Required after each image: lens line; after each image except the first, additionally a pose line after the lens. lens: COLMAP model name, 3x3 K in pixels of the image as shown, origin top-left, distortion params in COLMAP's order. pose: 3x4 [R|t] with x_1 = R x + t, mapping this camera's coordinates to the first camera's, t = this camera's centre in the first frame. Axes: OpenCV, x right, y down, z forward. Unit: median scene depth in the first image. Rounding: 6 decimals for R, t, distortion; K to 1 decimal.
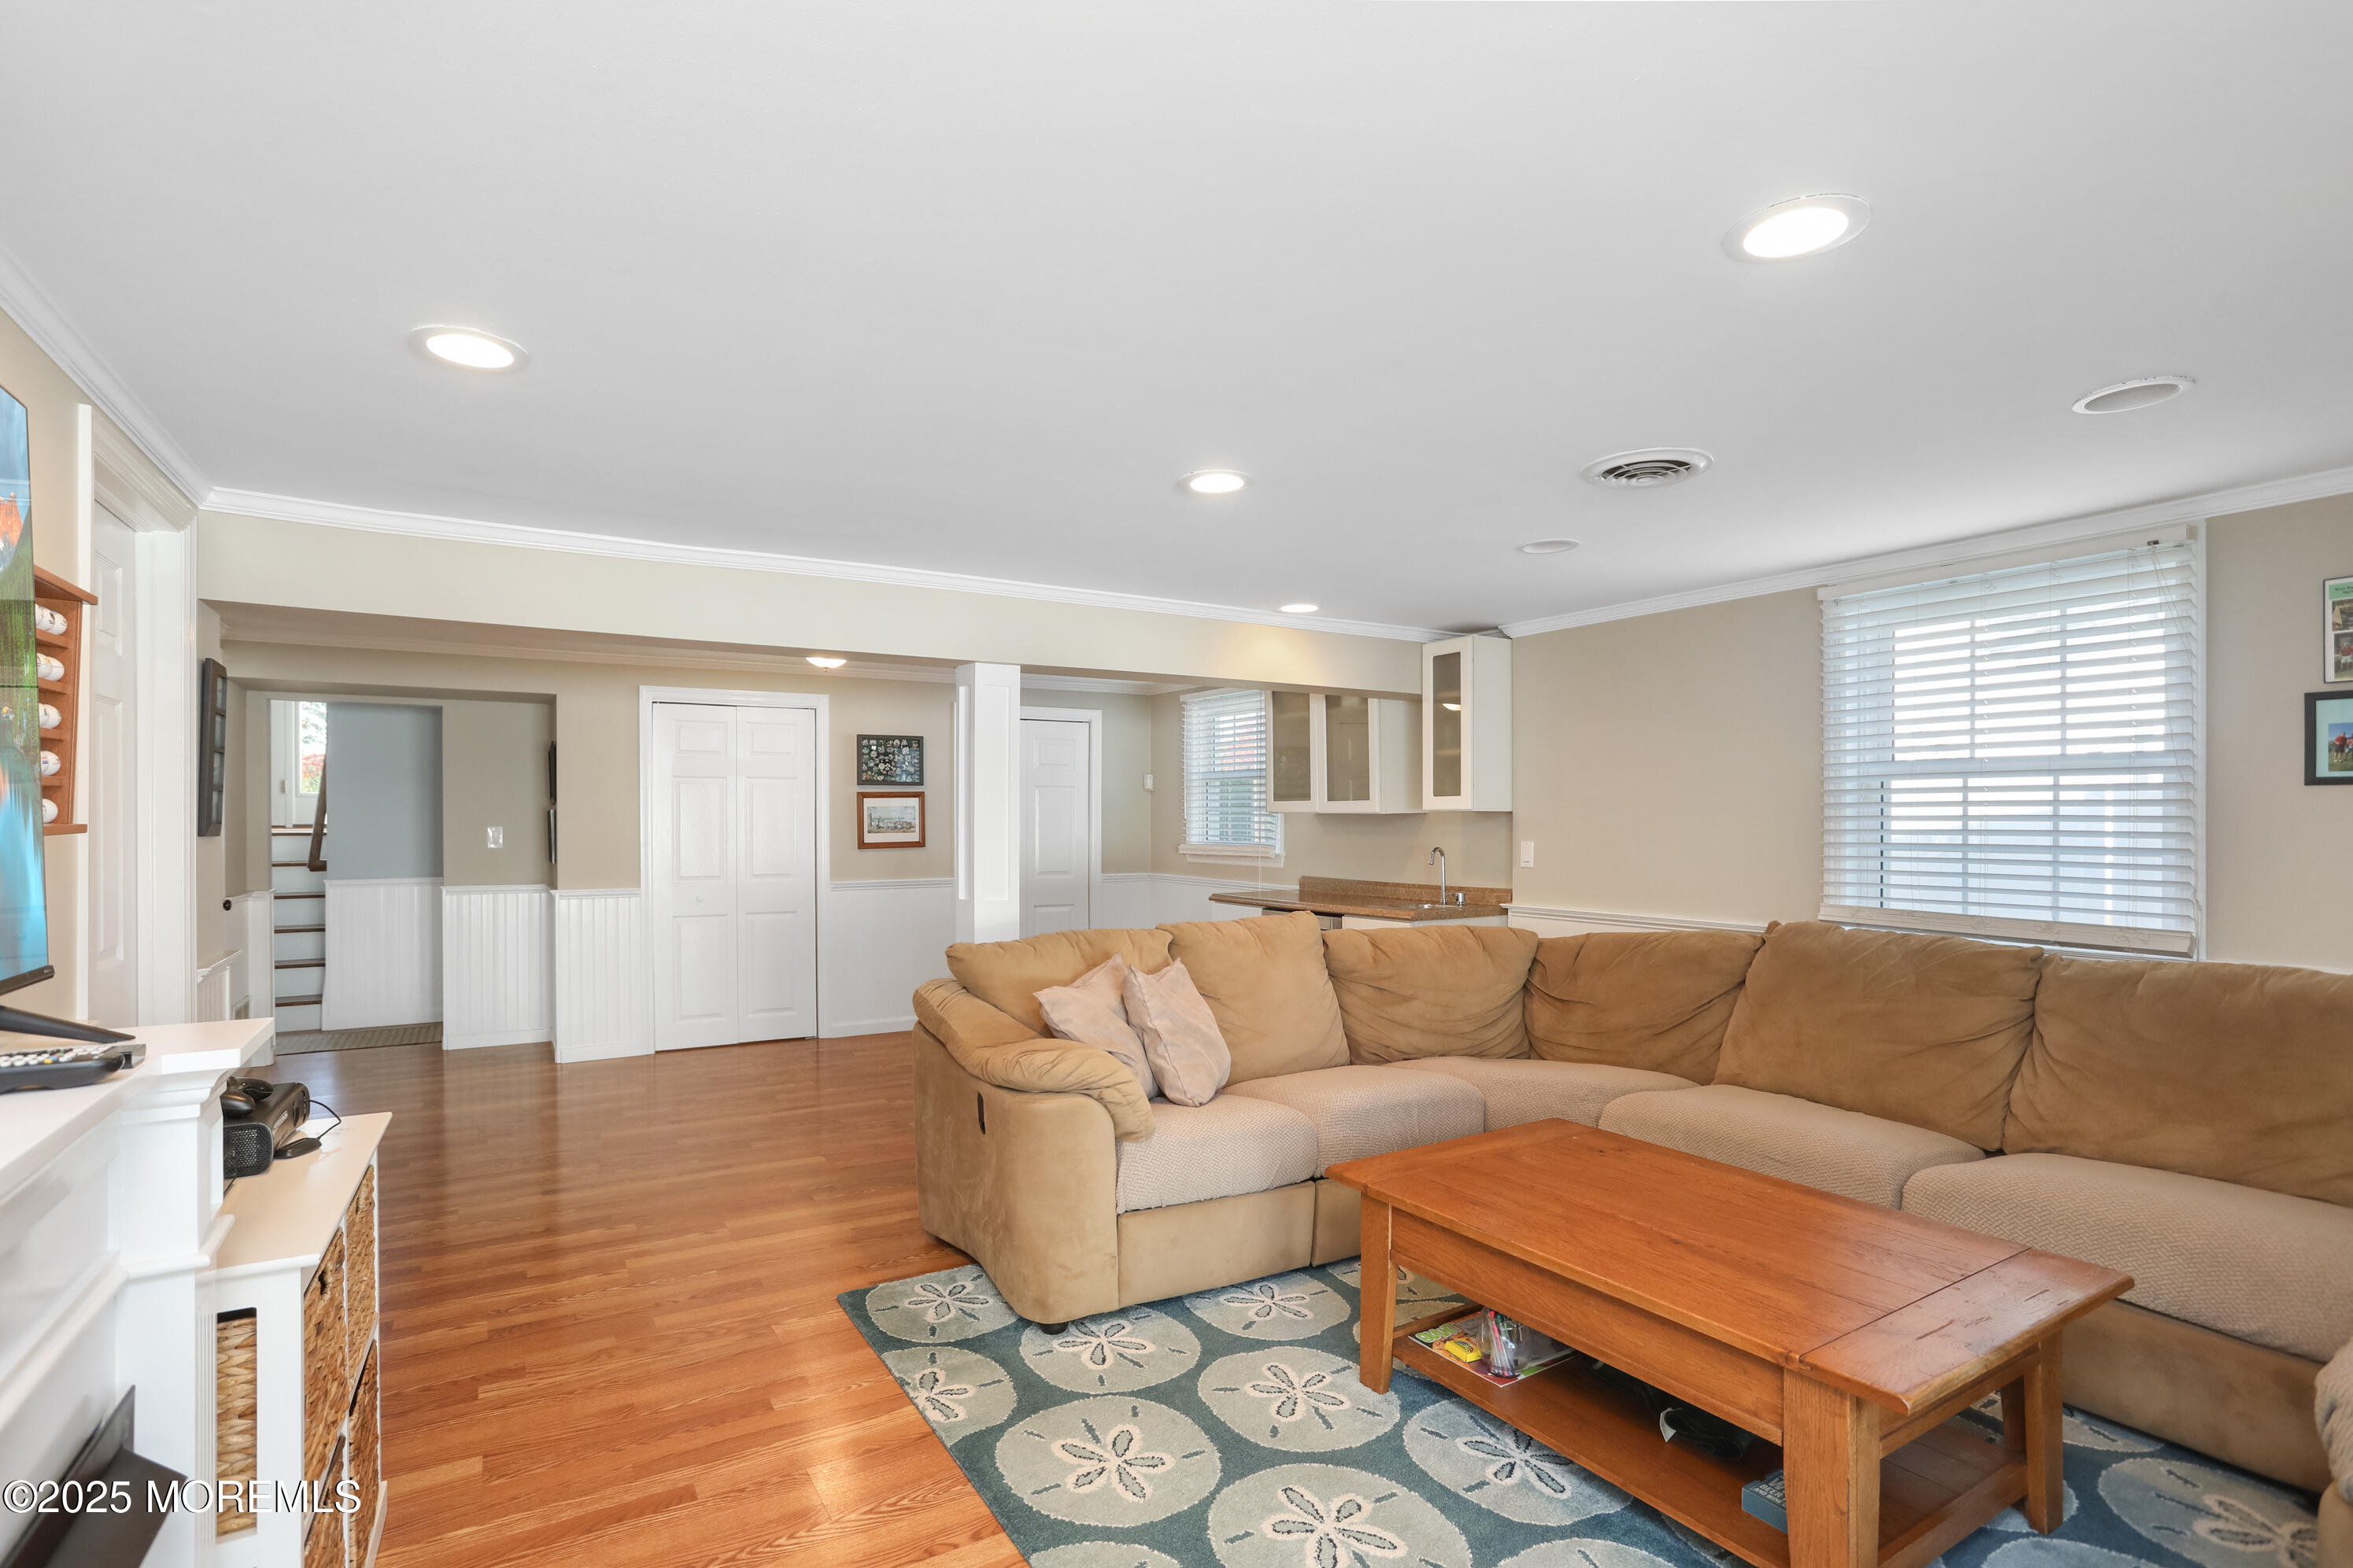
lens RADIAL K [[1093.1, 0, 1175.9], [0, 1093.1, 809.0], [0, 0, 1]] dist [0.000006, -0.000002]
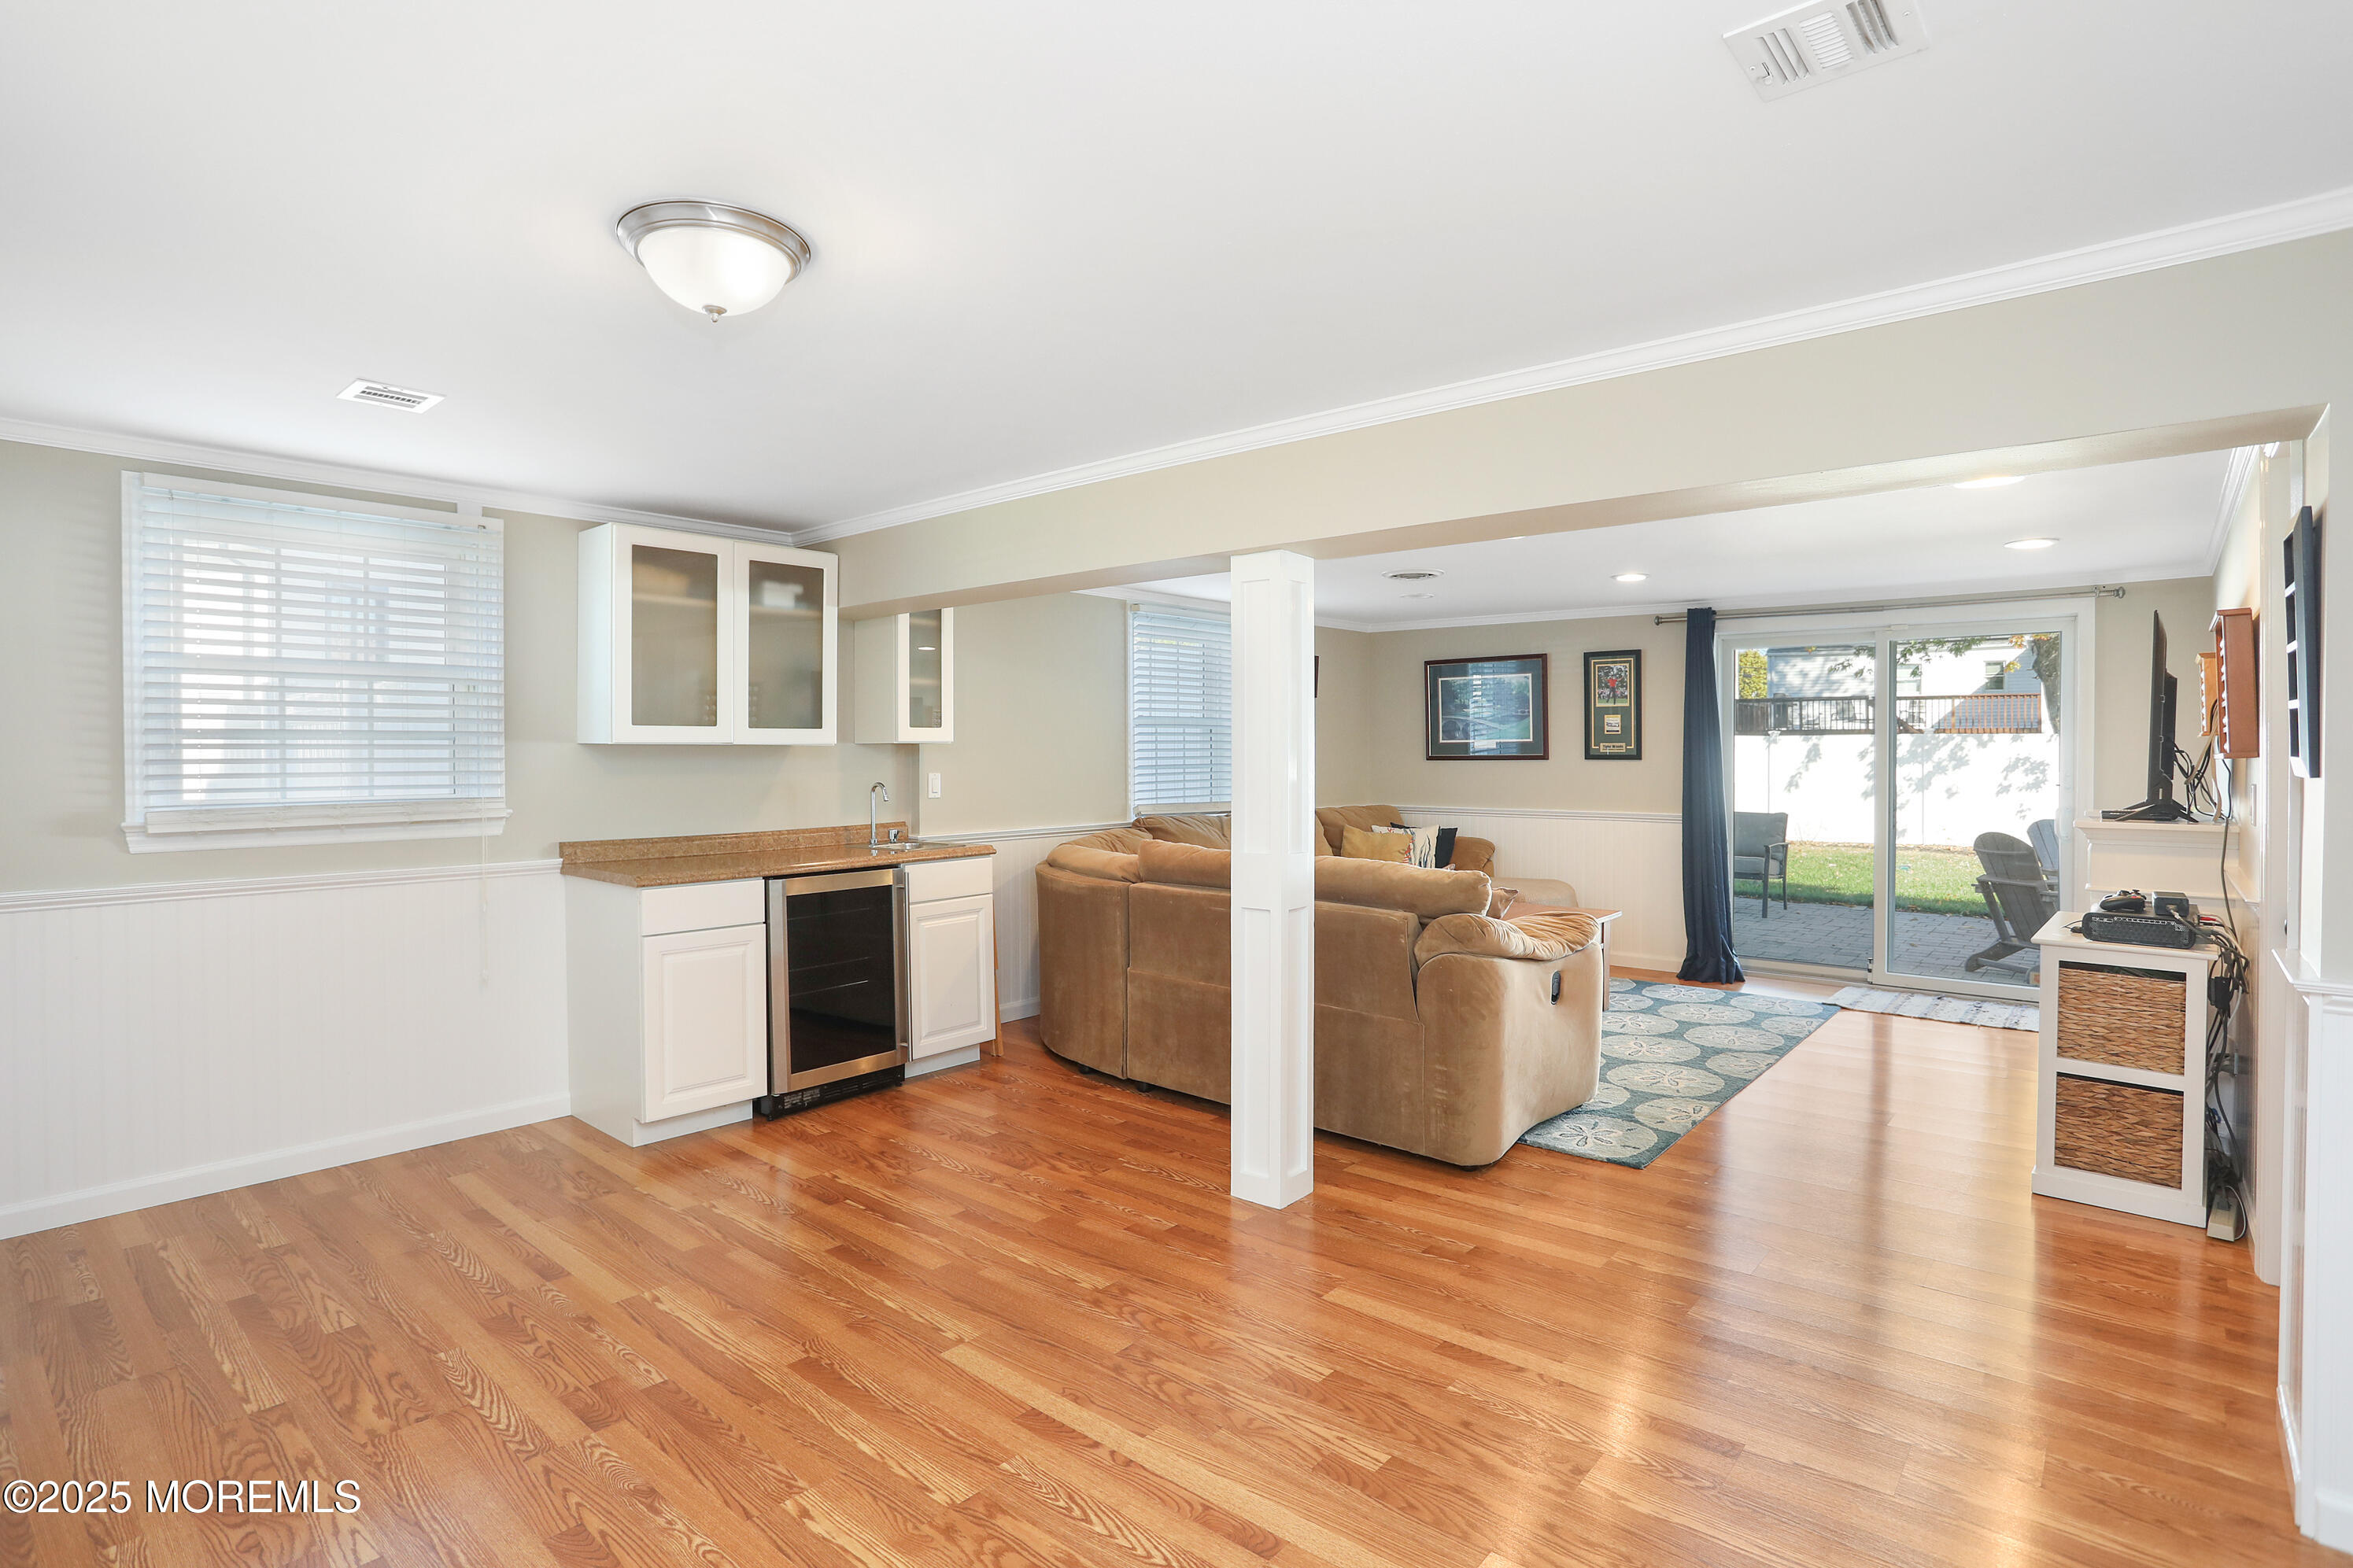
lens RADIAL K [[1169.0, 0, 1176.5], [0, 1169.0, 784.0], [0, 0, 1]] dist [0.000041, -0.000057]
pose [[-0.310074, -0.002098, 0.950710, -0.780061], [0.002306, 0.999993, 0.002958, 0.034471], [-0.950710, 0.003110, -0.310067, 1.103222]]
